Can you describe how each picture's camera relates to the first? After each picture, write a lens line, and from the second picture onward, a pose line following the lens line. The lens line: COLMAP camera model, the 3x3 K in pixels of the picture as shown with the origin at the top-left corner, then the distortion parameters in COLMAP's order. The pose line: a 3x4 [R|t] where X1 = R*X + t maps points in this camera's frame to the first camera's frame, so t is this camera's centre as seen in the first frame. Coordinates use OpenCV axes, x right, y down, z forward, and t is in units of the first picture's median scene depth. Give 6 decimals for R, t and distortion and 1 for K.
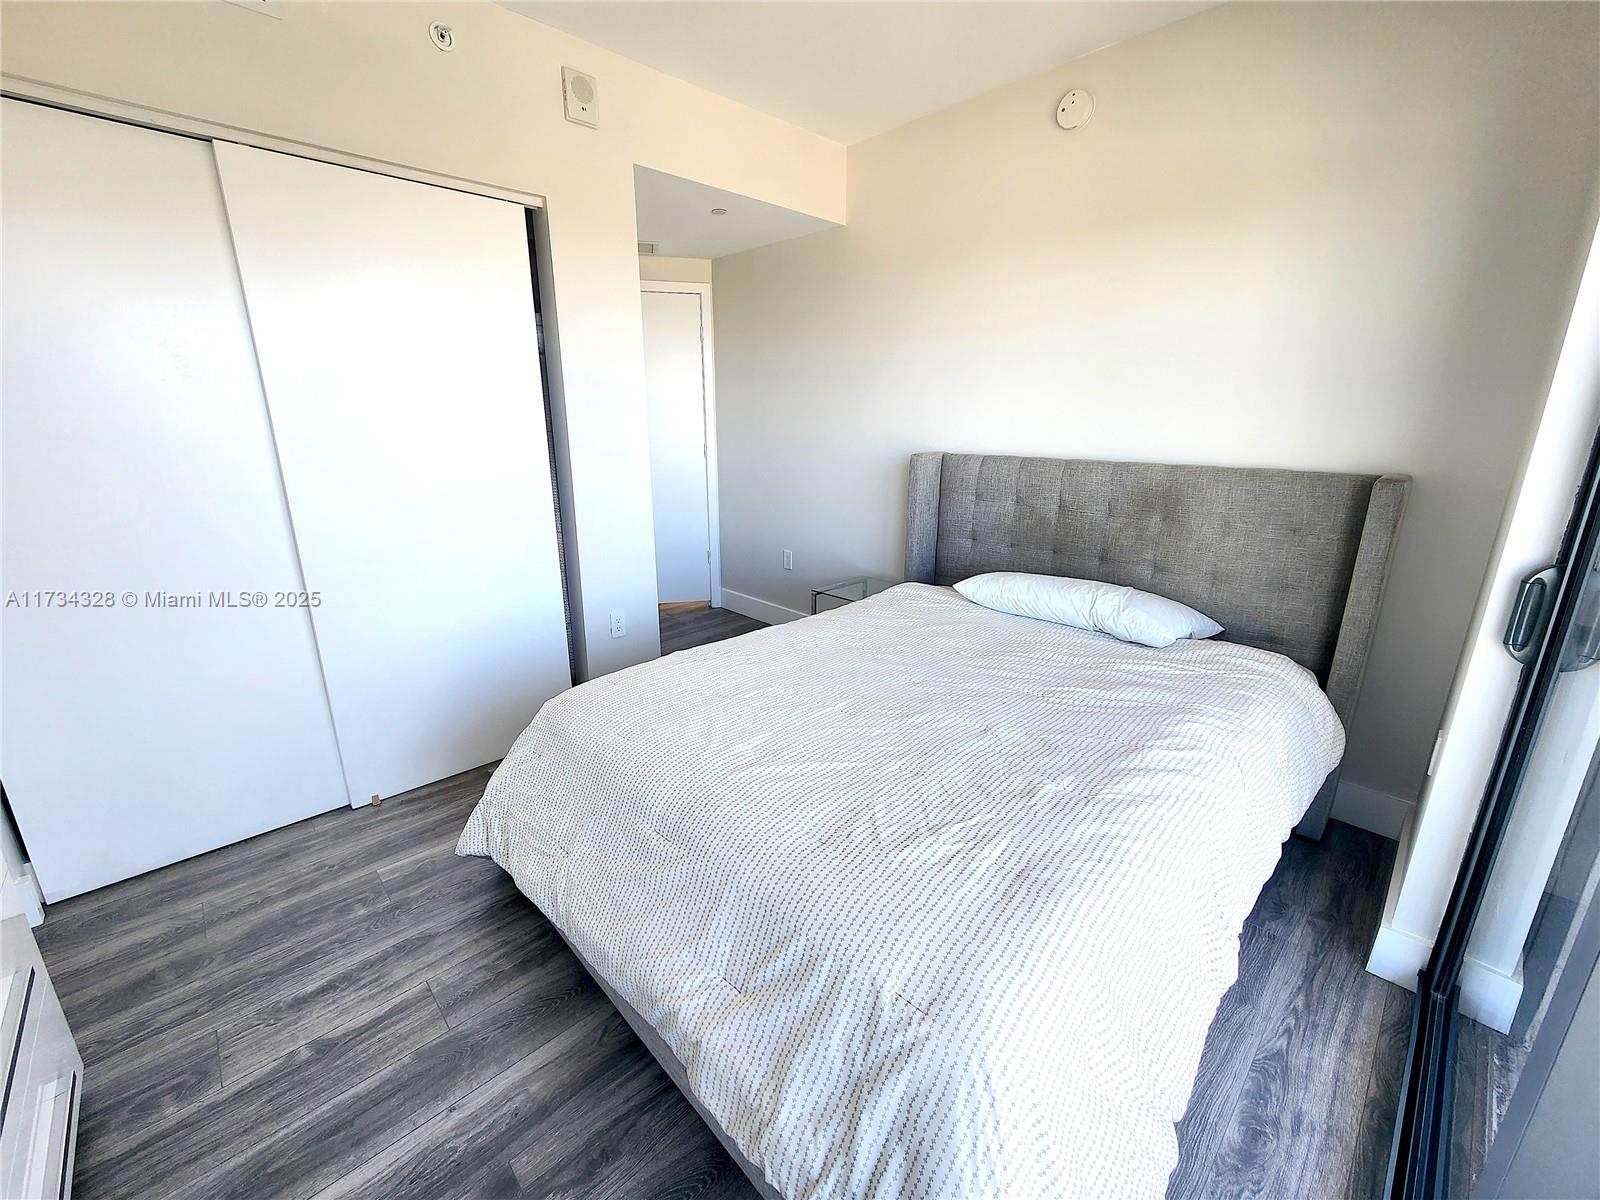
lens RADIAL K [[653.1, 0, 798.7], [0, 653.1, 593.7], [0, 0, 1]] dist [0.000495, -0.001035]
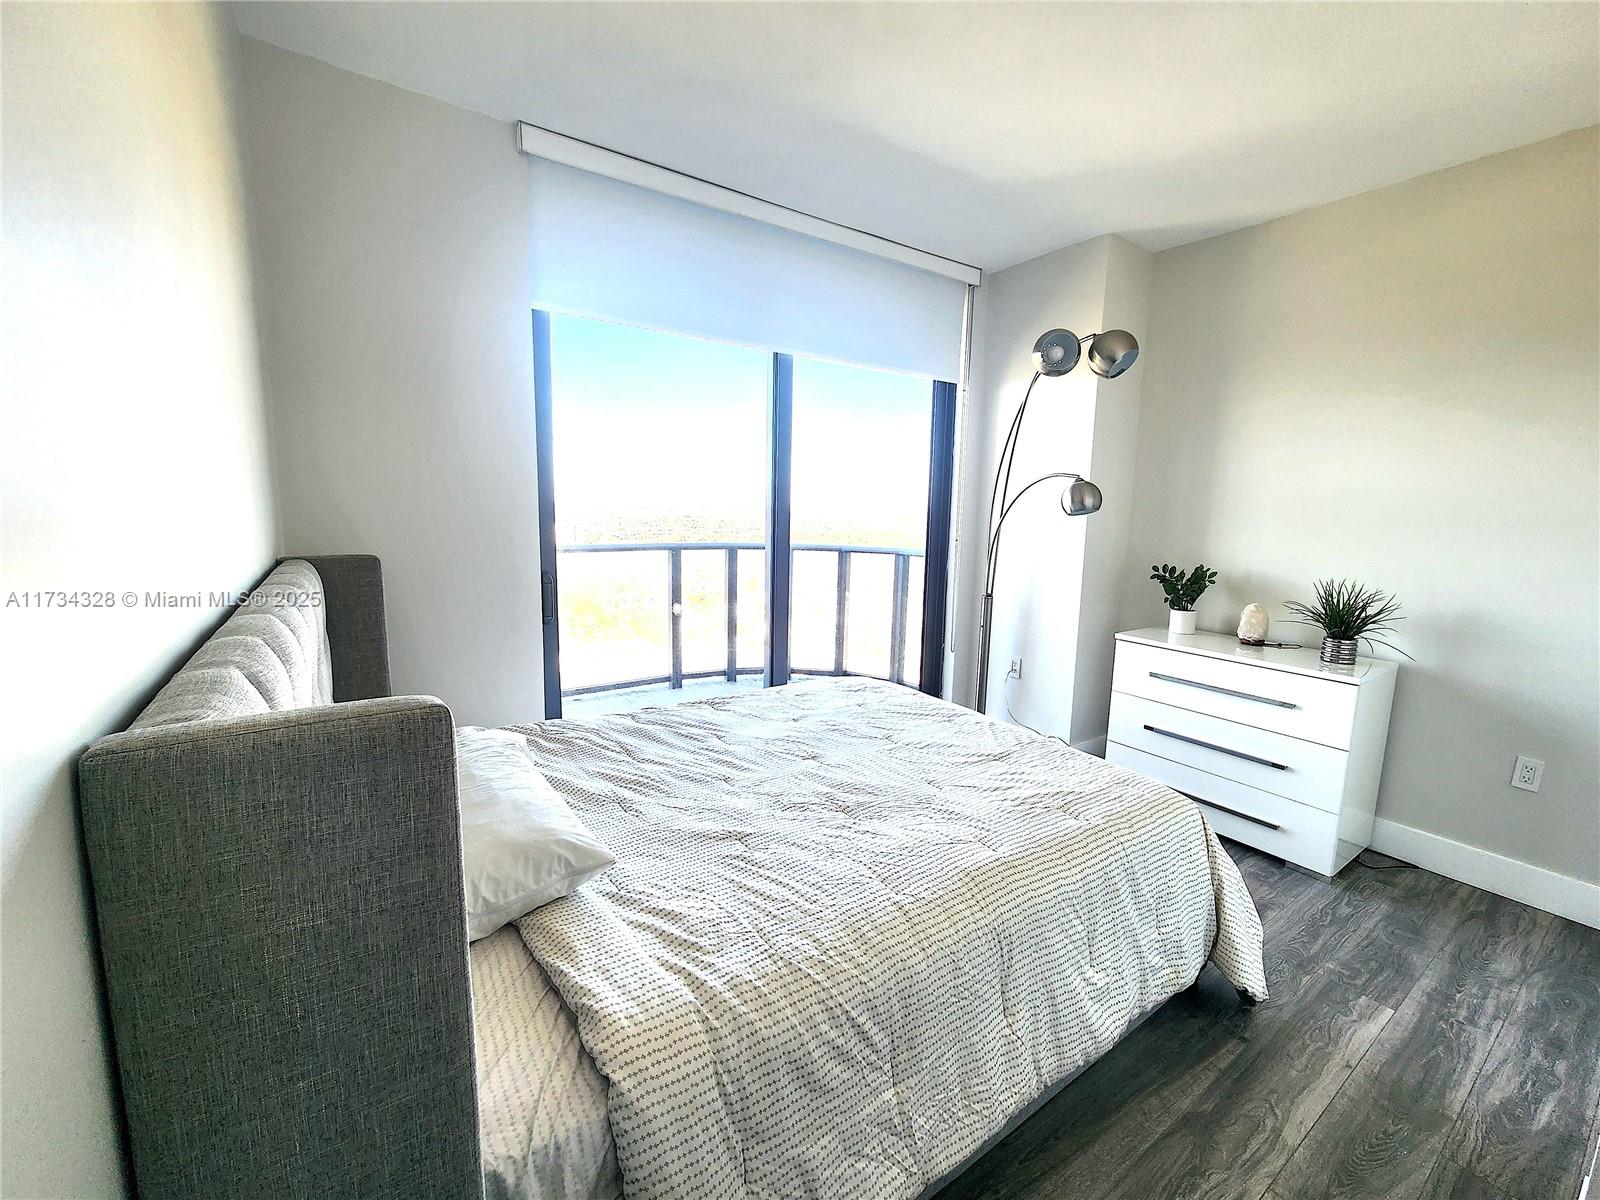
lens RADIAL K [[653.1, 0, 803.0], [0, 653.1, 599.7], [0, 0, 1]] dist [0.000495, -0.001035]
pose [[-0.986748, -0.044169, 0.156136, 0.049995], [0.023429, 0.913372, 0.406452, -0.525046], [-0.160562, 0.404723, -0.900233, 1.861918]]
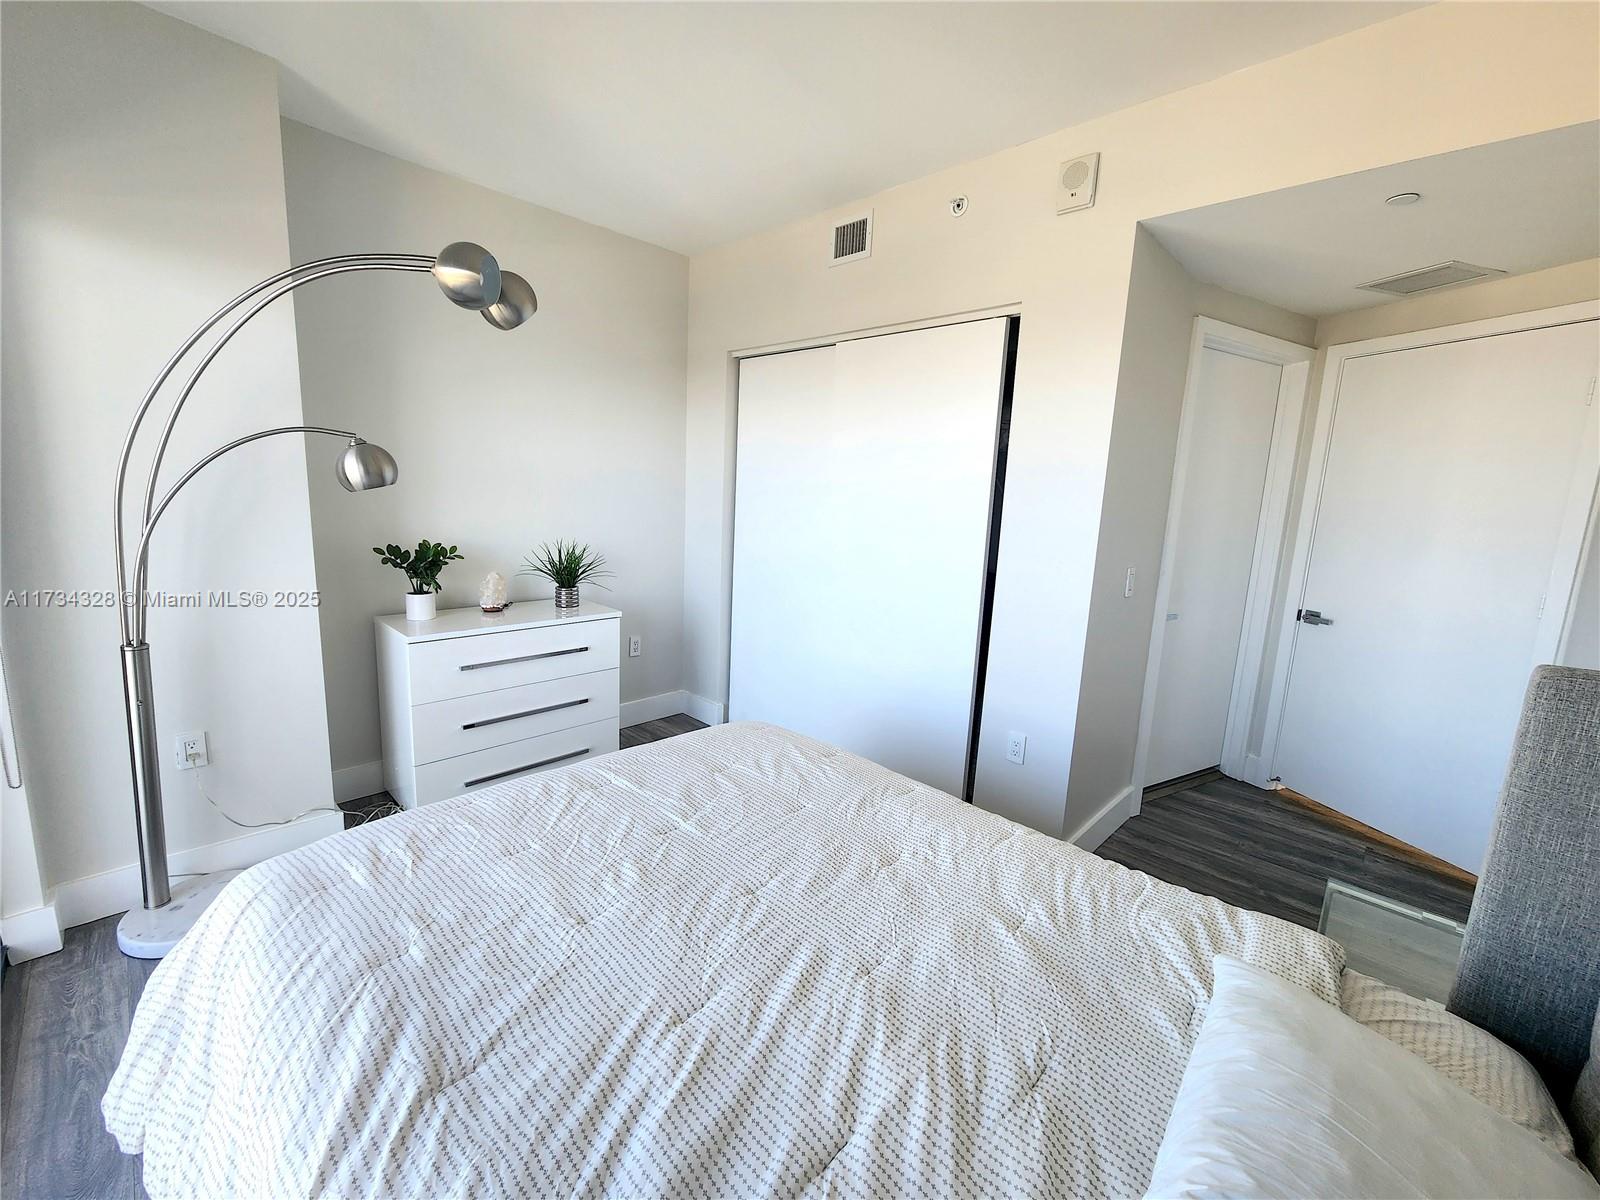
lens RADIAL K [[653.1, 0, 796.6], [0, 653.1, 591.6], [0, 0, 1]] dist [0.000495, -0.001035]
pose [[0.036245, 0.163197, -0.985928, 0.831454], [-0.312319, 0.939008, 0.143949, -0.283250], [0.949286, 0.302706, 0.085003, 0.902481]]
